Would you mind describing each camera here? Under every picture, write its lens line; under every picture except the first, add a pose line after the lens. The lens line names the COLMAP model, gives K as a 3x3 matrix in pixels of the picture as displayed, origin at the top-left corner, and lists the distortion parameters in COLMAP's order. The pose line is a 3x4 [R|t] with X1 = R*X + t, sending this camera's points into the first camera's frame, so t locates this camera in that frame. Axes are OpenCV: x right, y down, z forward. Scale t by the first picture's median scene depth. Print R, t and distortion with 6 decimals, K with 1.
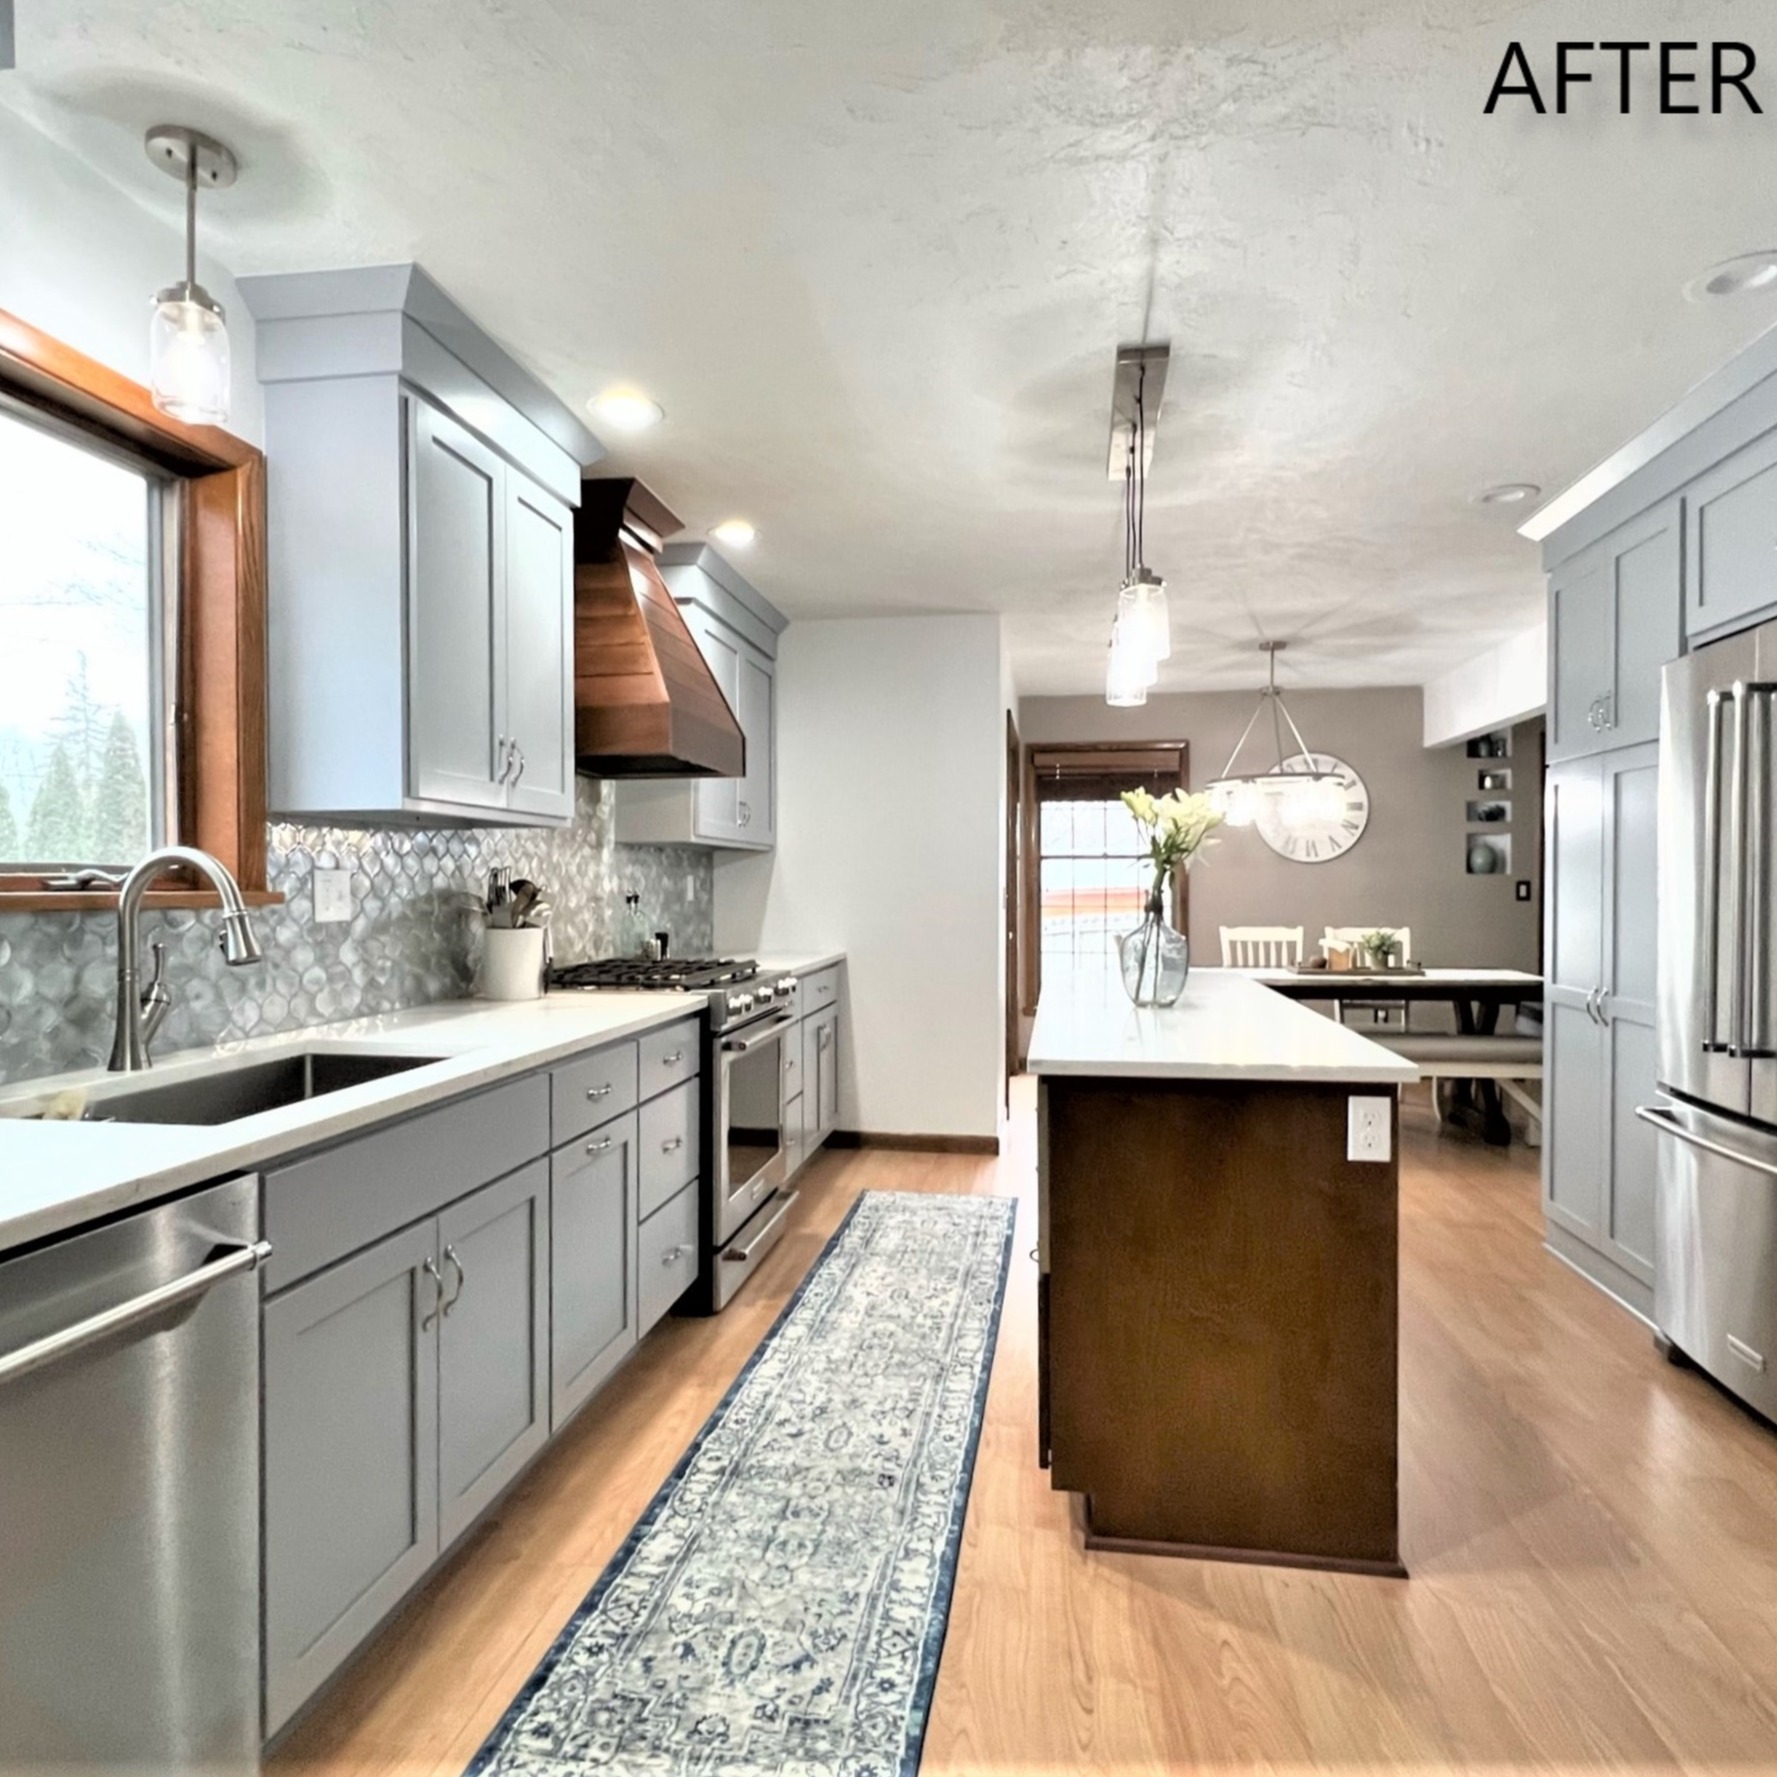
lens RADIAL K [[1117.9, 0, 893.2], [0, 1117.9, 897.3], [0, 0, 1]] dist [0.000721, 0.001773]
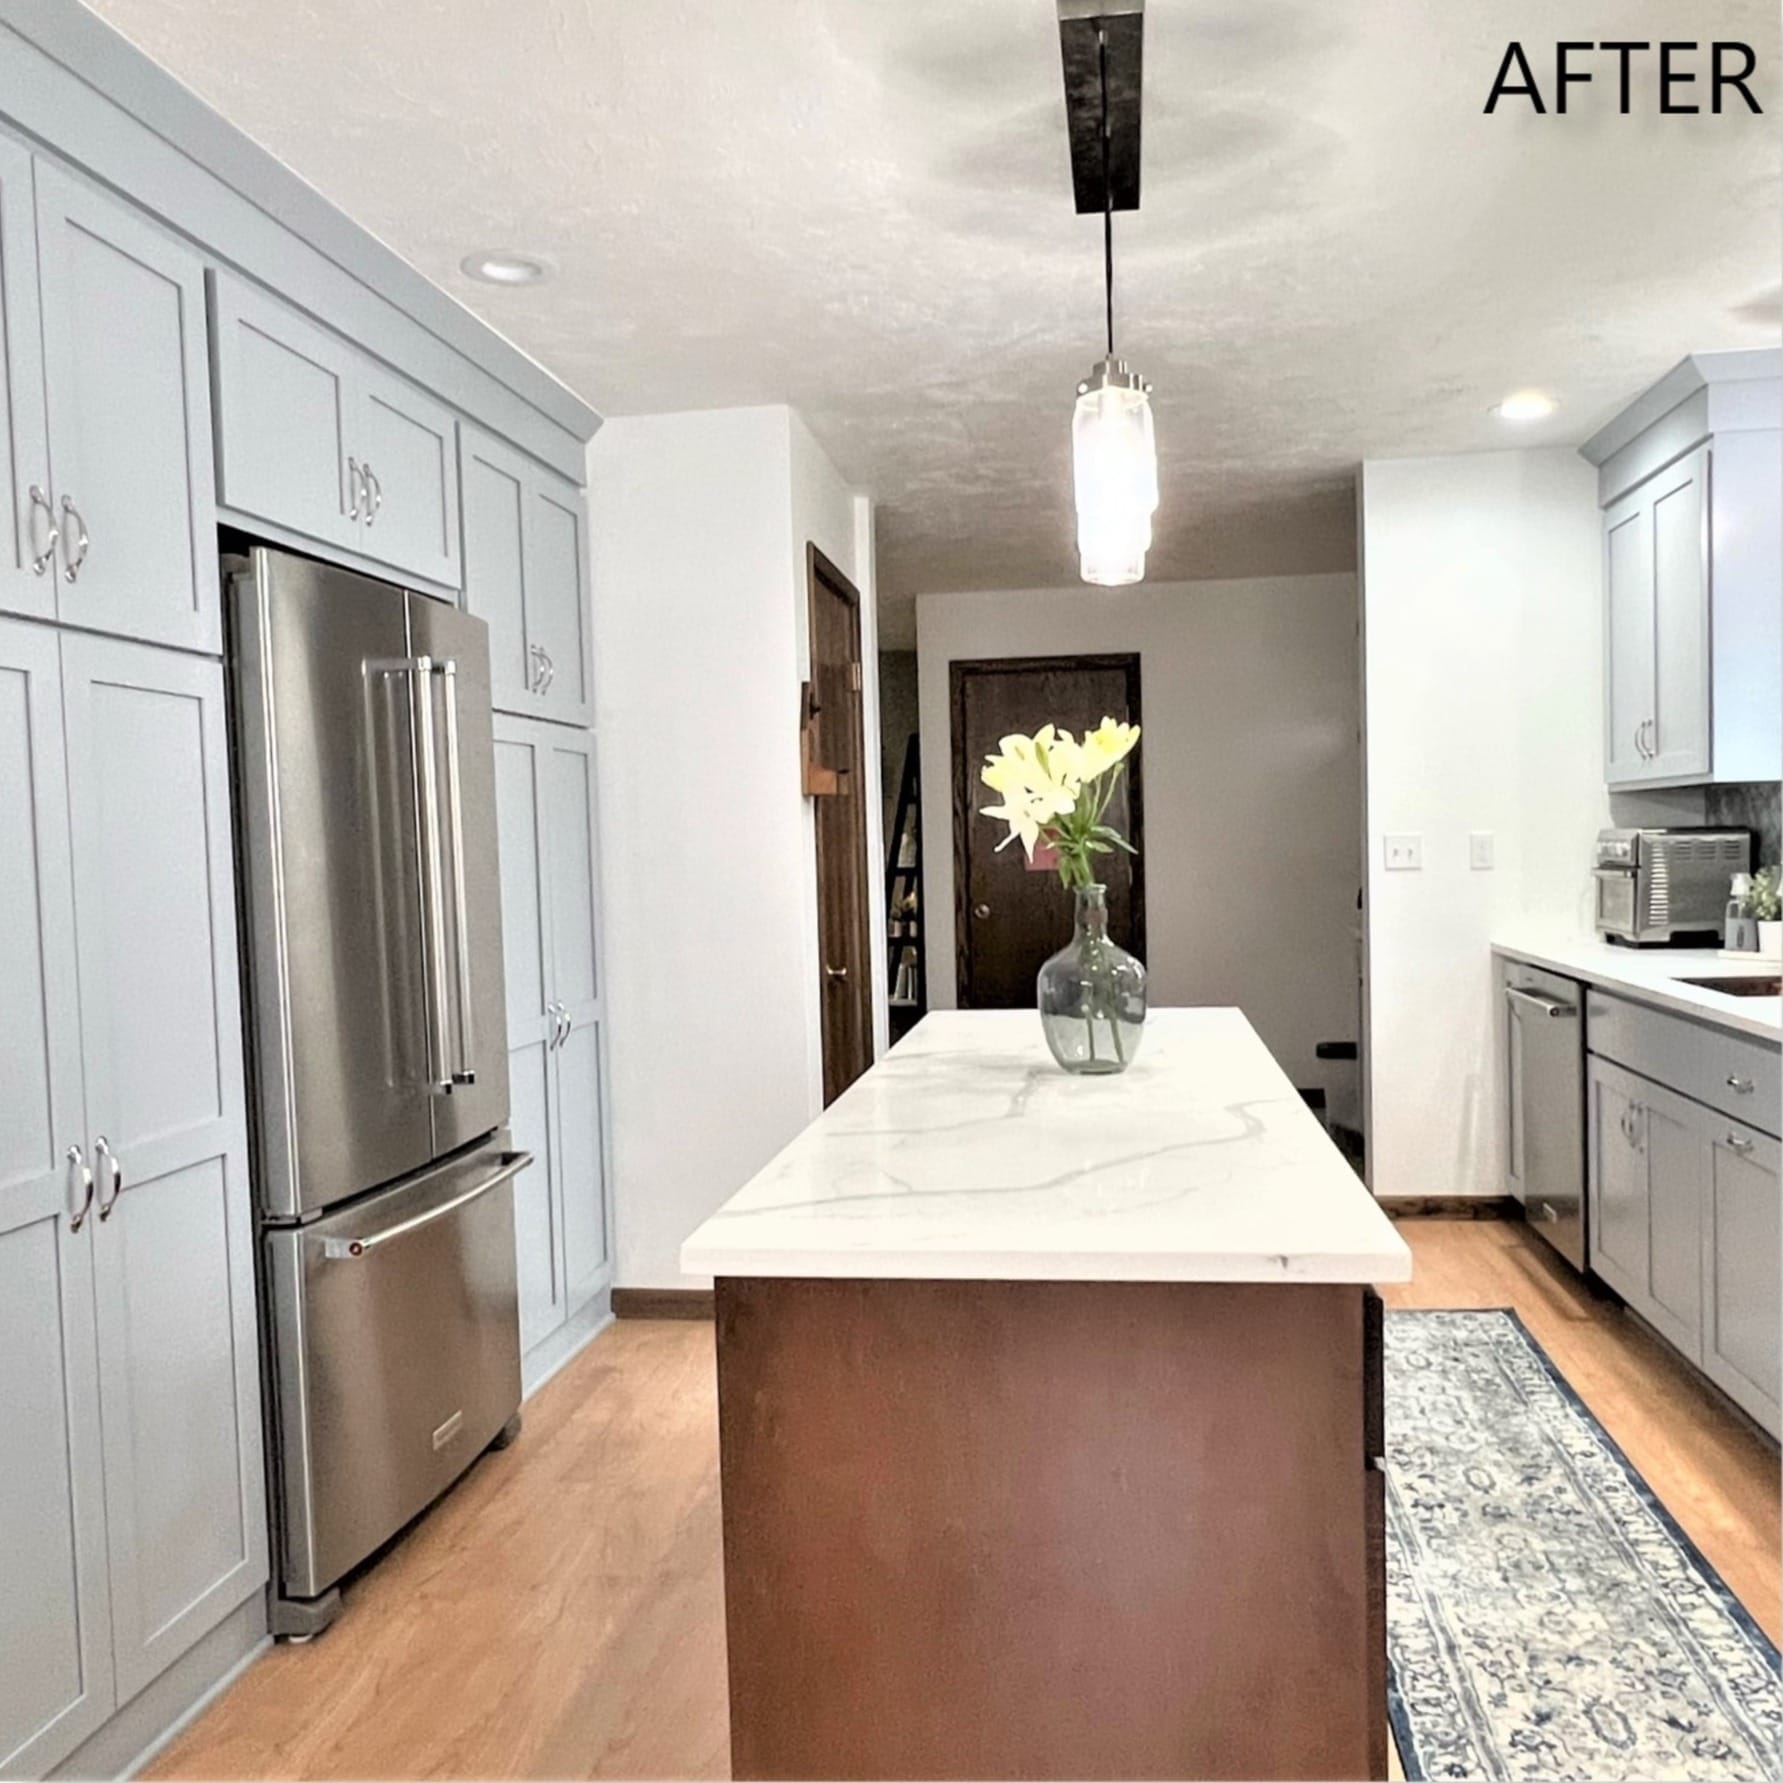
lens RADIAL K [[1520.5, 0, 894.3], [0, 1520.5, 914.1], [0, 0, 1]] dist [-0.000402, -0.007496]
pose [[-0.999617, 0.027661, -0.000092, 0.394552], [0.027606, 0.997828, 0.059818, -0.047990], [0.001747, 0.059792, -0.998209, 2.130495]]
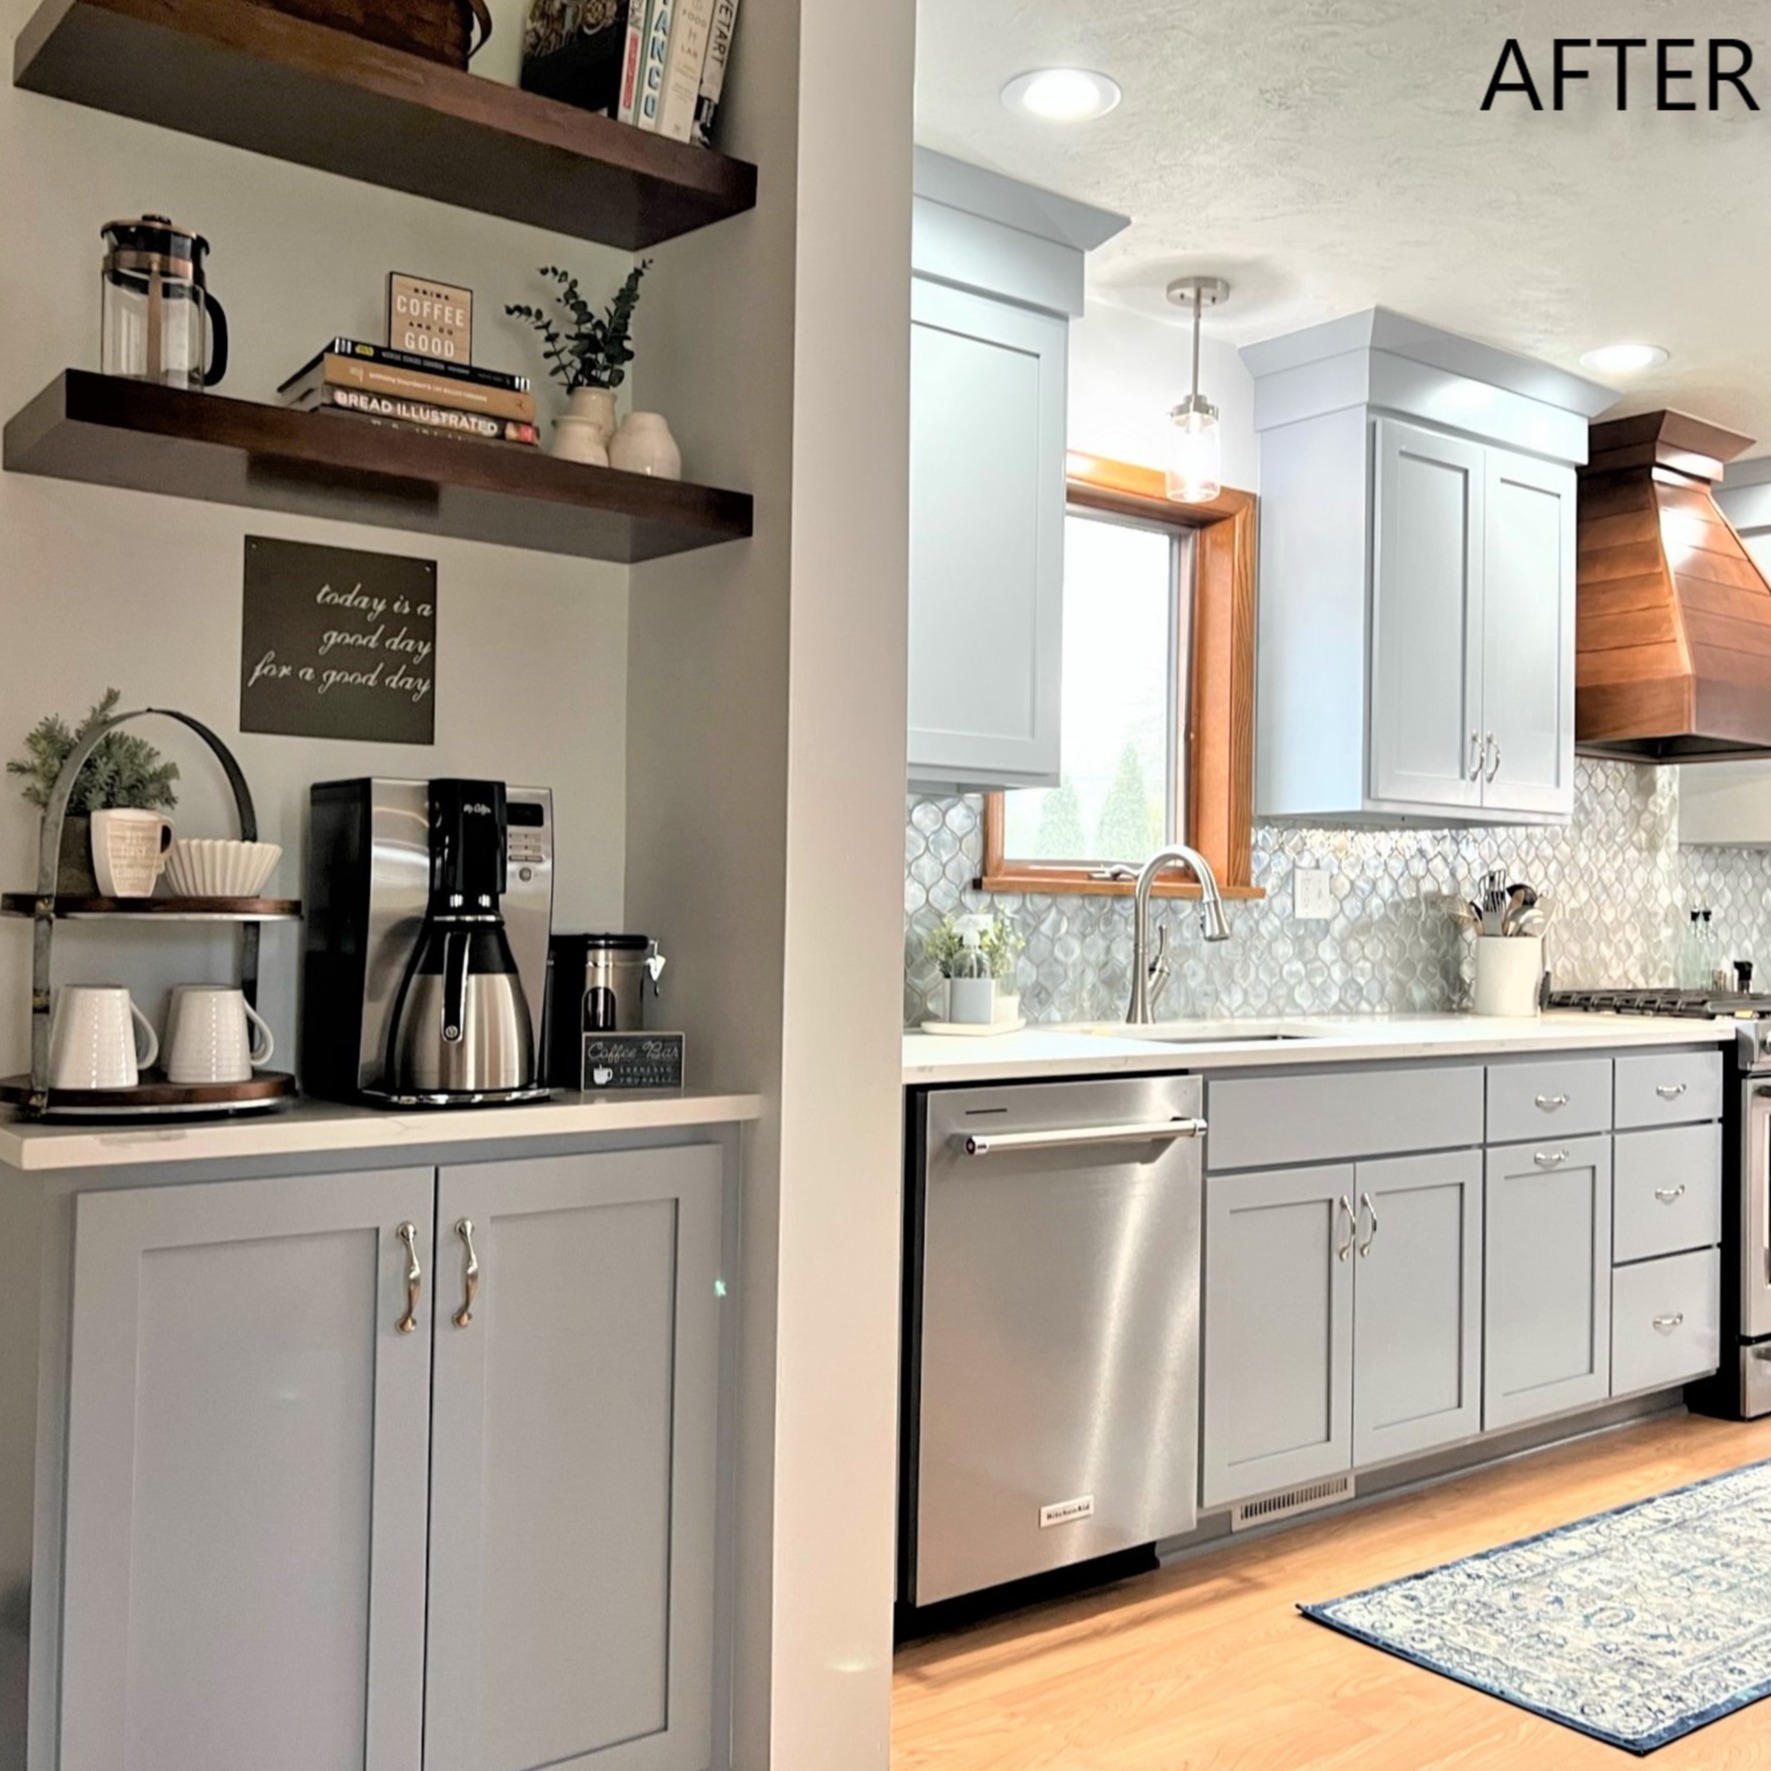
lens RADIAL K [[1784.7, 0, 889.2], [0, 1784.7, 872.2], [0, 0, 1]] dist [0.035714, -0.075859]
pose [[0.714277, -0.002561, -0.699859, 0.387524], [-0.026287, 0.999189, -0.030485, 0.039654], [0.699370, 0.040172, 0.713630, -0.472799]]
